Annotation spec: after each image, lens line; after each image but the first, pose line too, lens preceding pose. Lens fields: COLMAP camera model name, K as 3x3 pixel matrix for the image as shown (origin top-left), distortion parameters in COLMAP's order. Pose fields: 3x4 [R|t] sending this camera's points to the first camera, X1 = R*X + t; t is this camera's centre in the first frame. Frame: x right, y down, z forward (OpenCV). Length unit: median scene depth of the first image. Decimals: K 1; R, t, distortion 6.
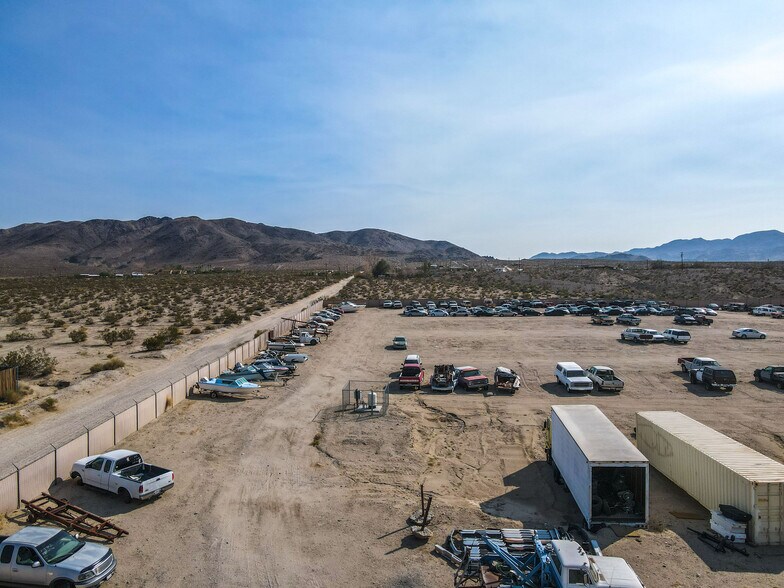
lens RADIAL K [[576.7, 0, 388.4], [0, 576.7, 298.4], [0, 0, 1]] dist [-0.001272, 0.024625]
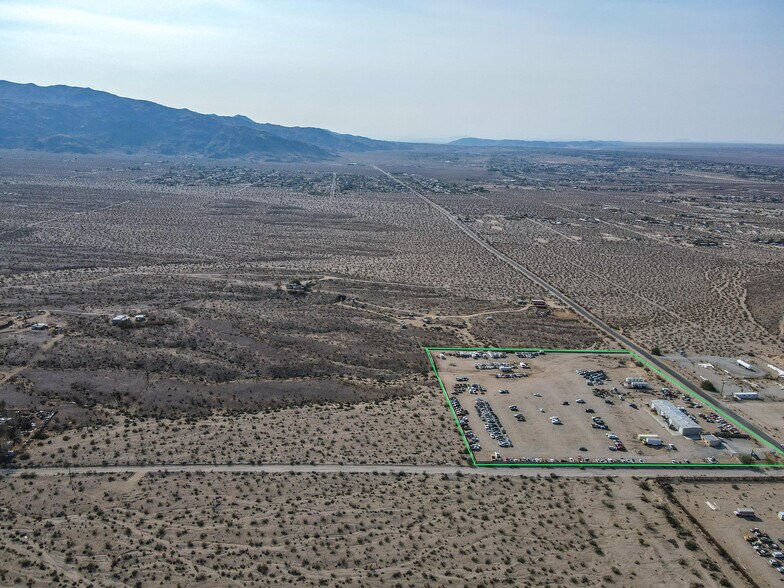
lens RADIAL K [[576.7, 0, 384.5], [0, 576.7, 281.1], [0, 0, 1]] dist [-0.001272, 0.024625]
pose [[-0.062857, -0.231344, 0.970839, -0.126484], [0.010632, 0.972552, 0.232441, -0.072492], [-0.997966, 0.024933, -0.058672, 0.088082]]
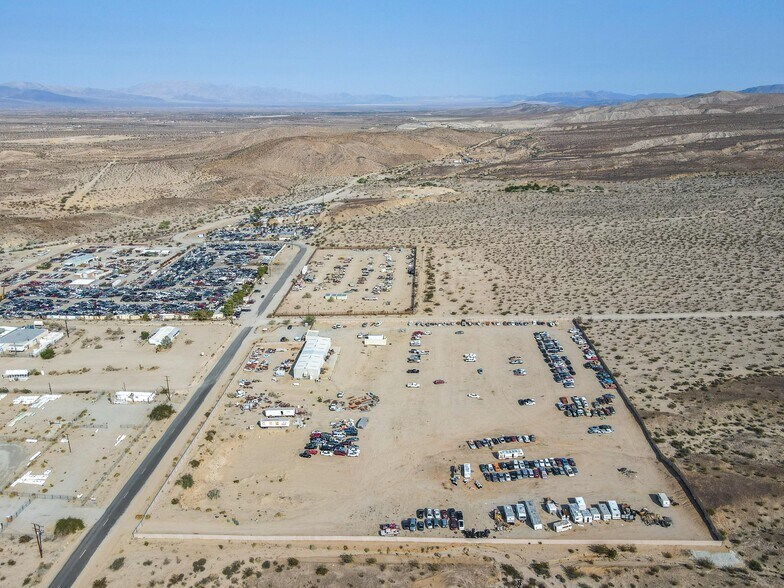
lens RADIAL K [[594.1, 0, 387.8], [0, 594.1, 314.2], [0, 0, 1]] dist [0.001501, 0.022179]
pose [[-0.065581, 0.352795, -0.933399, 0.134798], [-0.022097, 0.934670, 0.354828, -0.052544], [0.997603, 0.043895, -0.053501, 0.021408]]
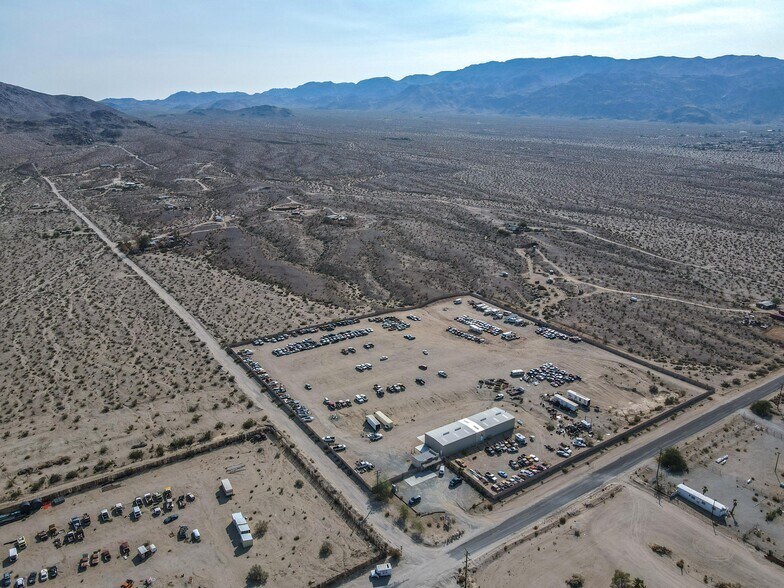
lens RADIAL K [[576.7, 0, 389.1], [0, 576.7, 309.3], [0, 0, 1]] dist [-0.001272, 0.024625]
pose [[0.830838, -0.177826, 0.527339, -0.046296], [0.018199, 0.955749, 0.293619, -0.048495], [-0.556217, -0.234352, 0.797309, -0.071102]]
